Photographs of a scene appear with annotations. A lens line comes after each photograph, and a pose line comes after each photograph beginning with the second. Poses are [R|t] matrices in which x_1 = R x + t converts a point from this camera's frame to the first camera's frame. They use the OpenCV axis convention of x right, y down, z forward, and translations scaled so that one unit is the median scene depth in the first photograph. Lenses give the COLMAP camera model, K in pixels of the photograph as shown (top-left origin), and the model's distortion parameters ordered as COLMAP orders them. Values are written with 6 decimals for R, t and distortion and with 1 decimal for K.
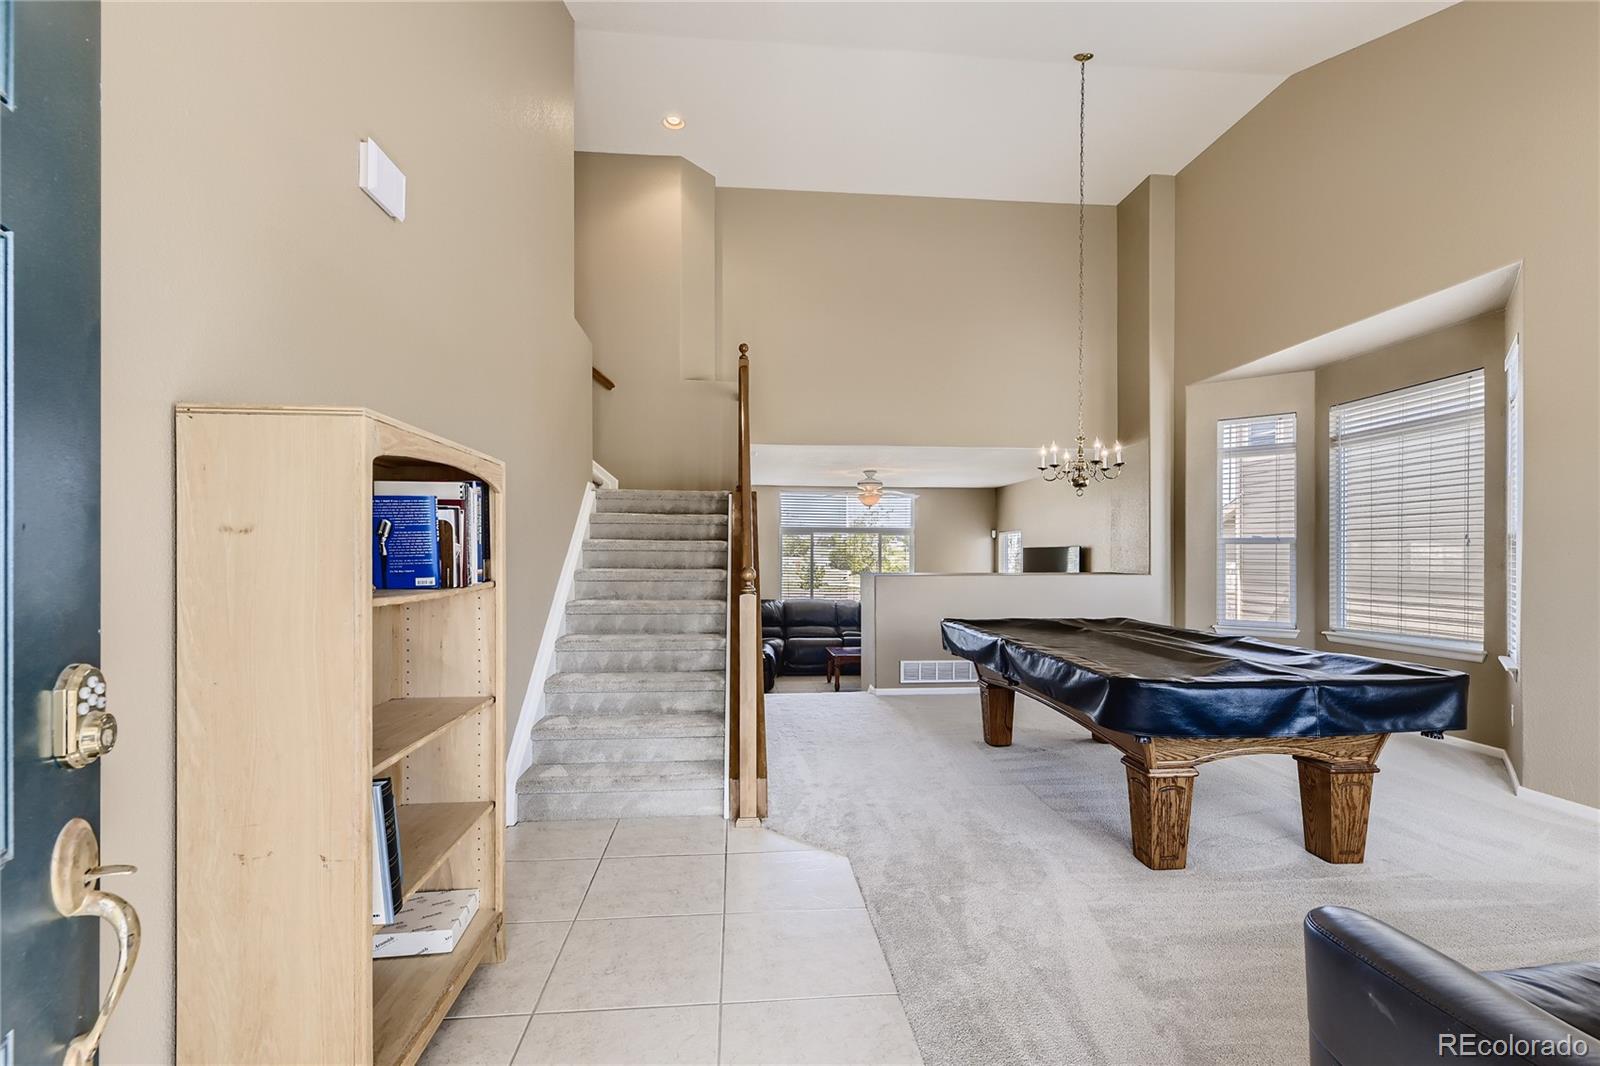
lens RADIAL K [[726.2, 0, 803.0], [0, 726.2, 555.0], [0, 0, 1]] dist [0.002341, 0.000694]
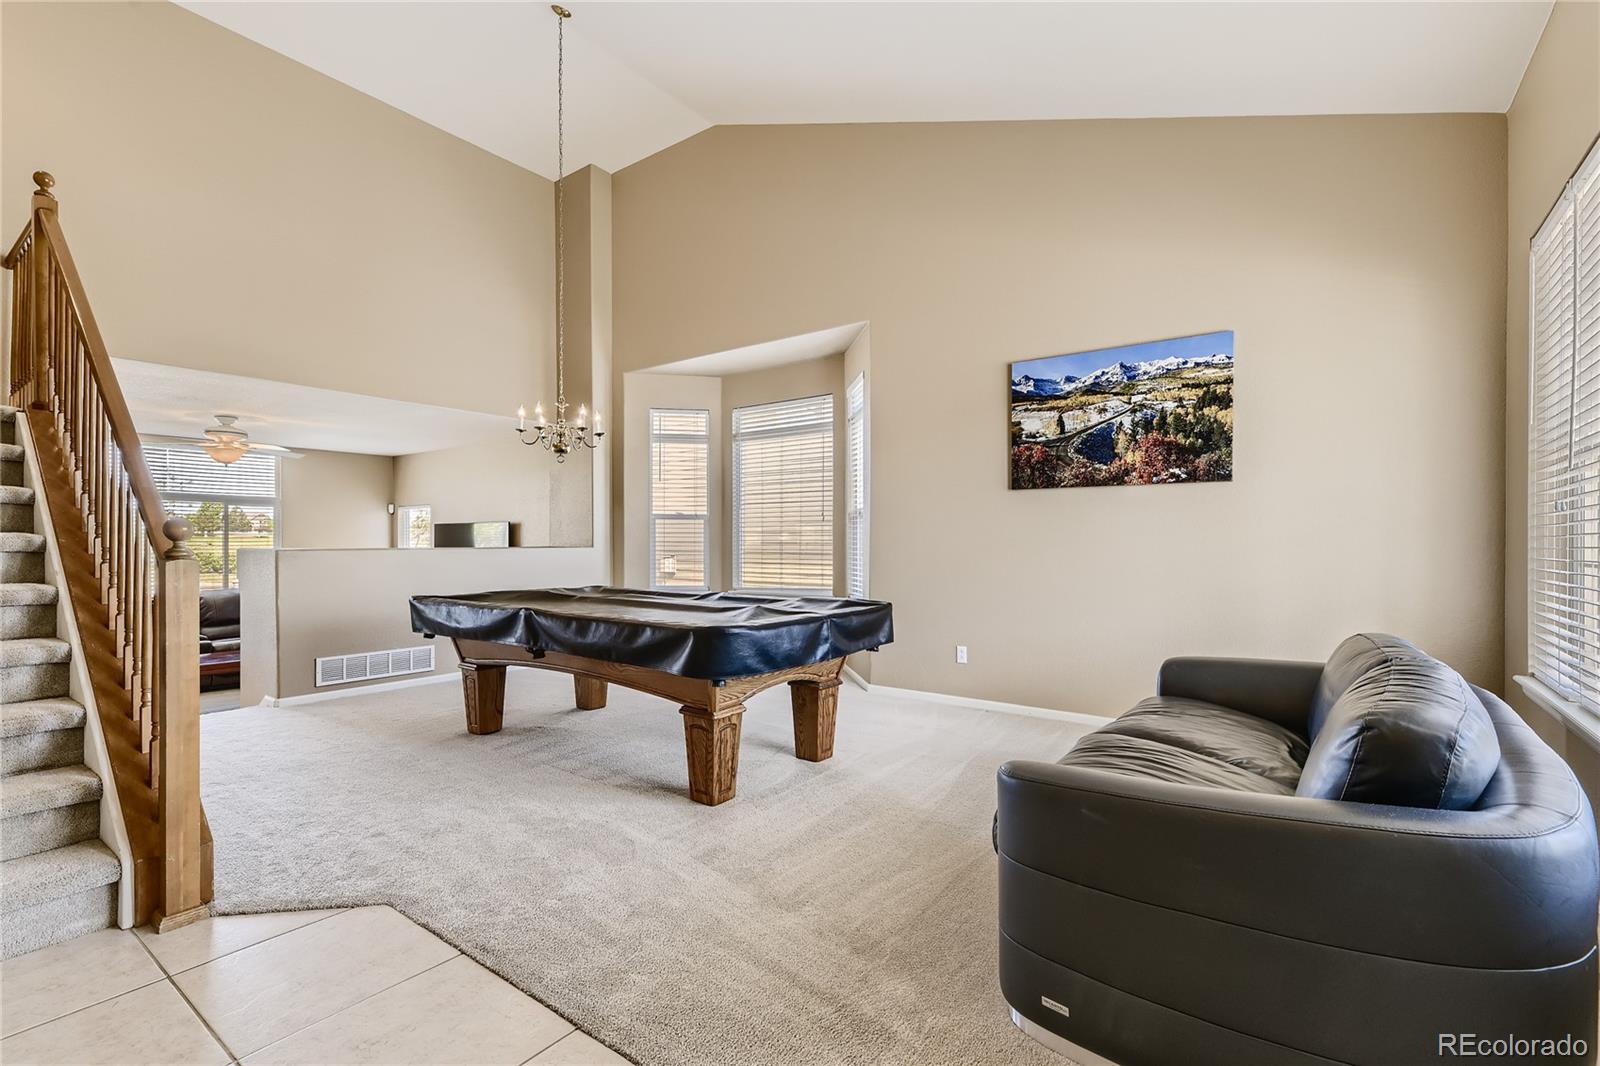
lens RADIAL K [[715.0, 0, 805.6], [0, 715.0, 546.7], [0, 0, 1]] dist [0.003333, 0.000851]
pose [[0.662244, -0.005693, 0.749267, -0.139848], [0.000021, 0.999971, 0.007579, 0.028466], [-0.749288, -0.005003, 0.662225, 0.133160]]
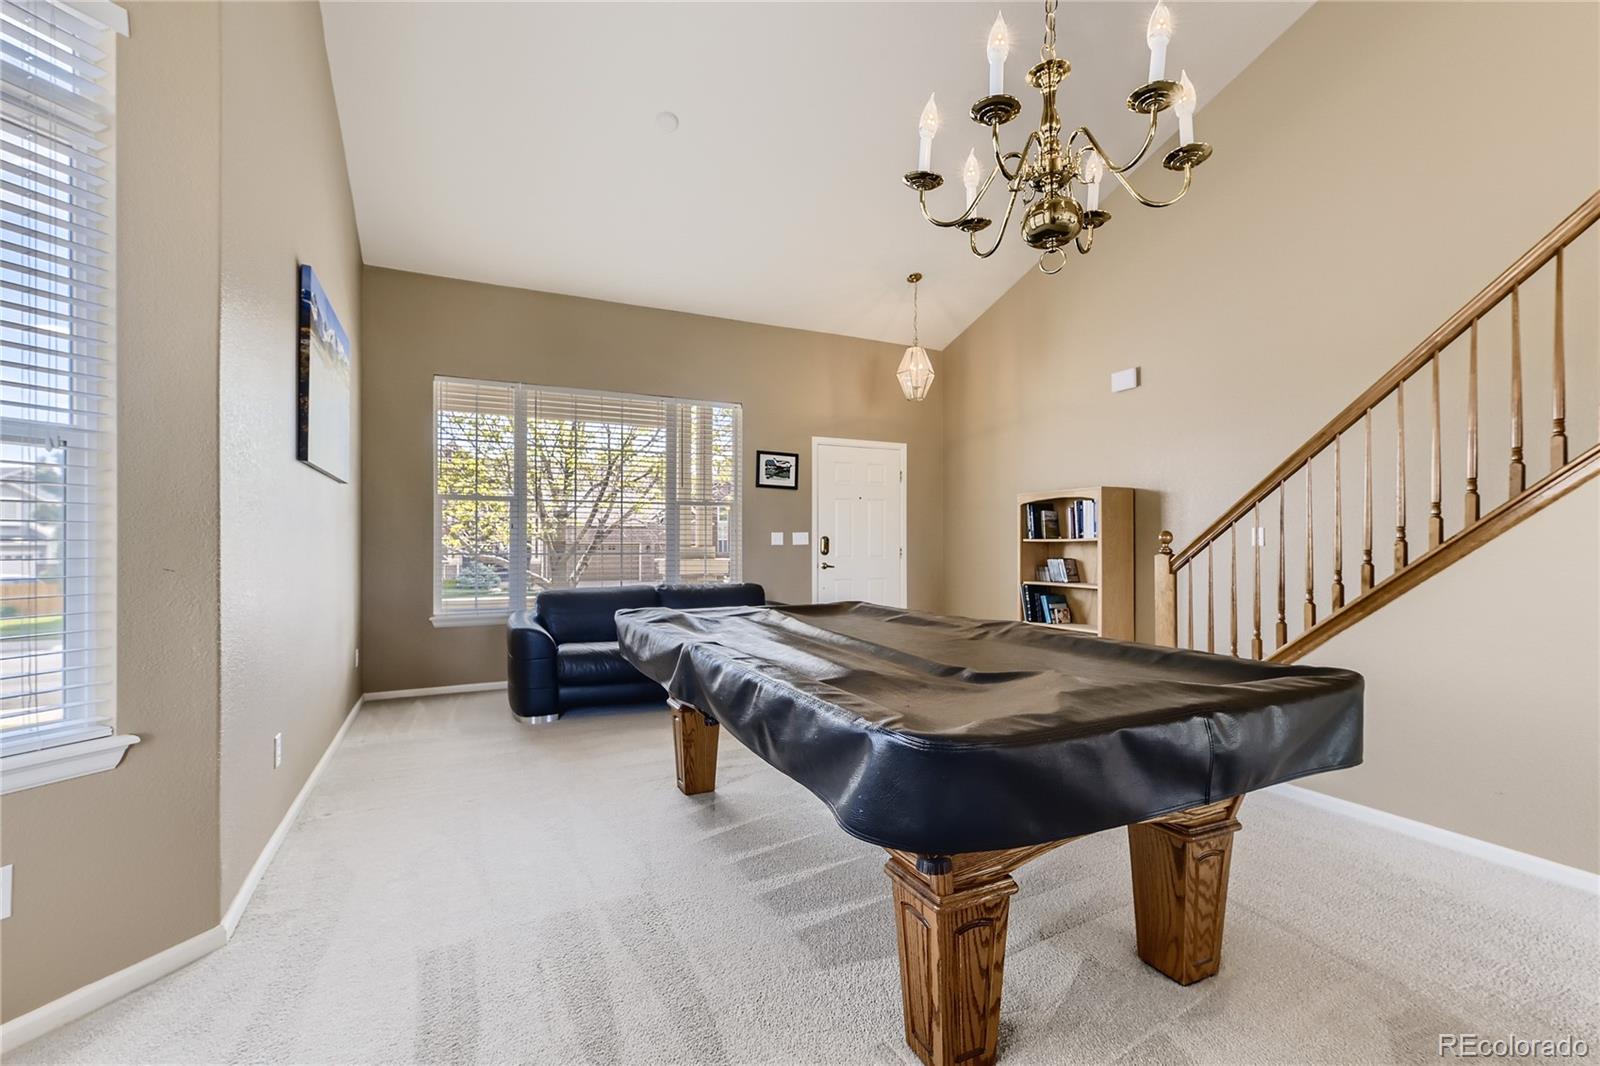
lens RADIAL K [[715.0, 0, 805.6], [0, 715.0, 546.7], [0, 0, 1]] dist [0.003333, 0.000851]
pose [[-0.930701, -0.001877, -0.365776, 0.655524], [-0.001911, 0.999998, -0.000269, 0.037257], [0.365776, 0.000449, -0.930703, 1.421357]]
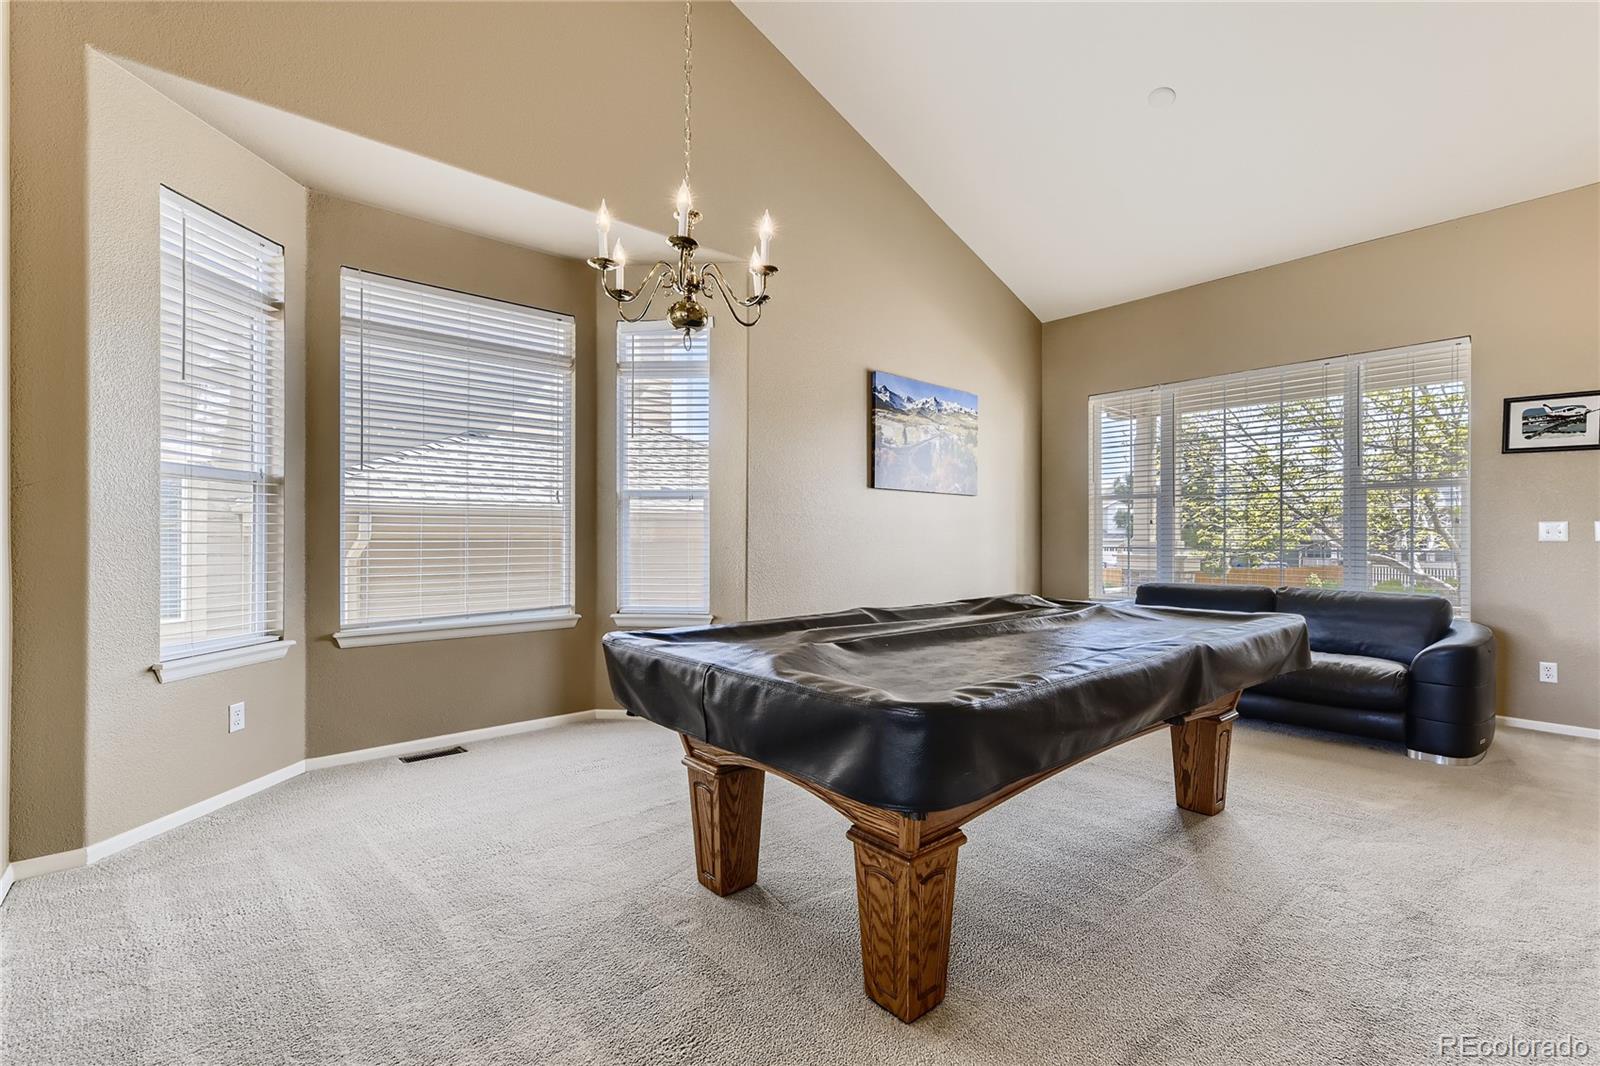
lens RADIAL K [[713.1, 0, 800.0], [0, 713.1, 533.0], [0, 0, 1]] dist [0.001026, 0.000315]
pose [[-0.593966, 0.004560, 0.804477, 0.012297], [-0.003561, 0.999959, -0.008297, 0.033622], [-0.804482, -0.007793, -0.593926, 1.365780]]
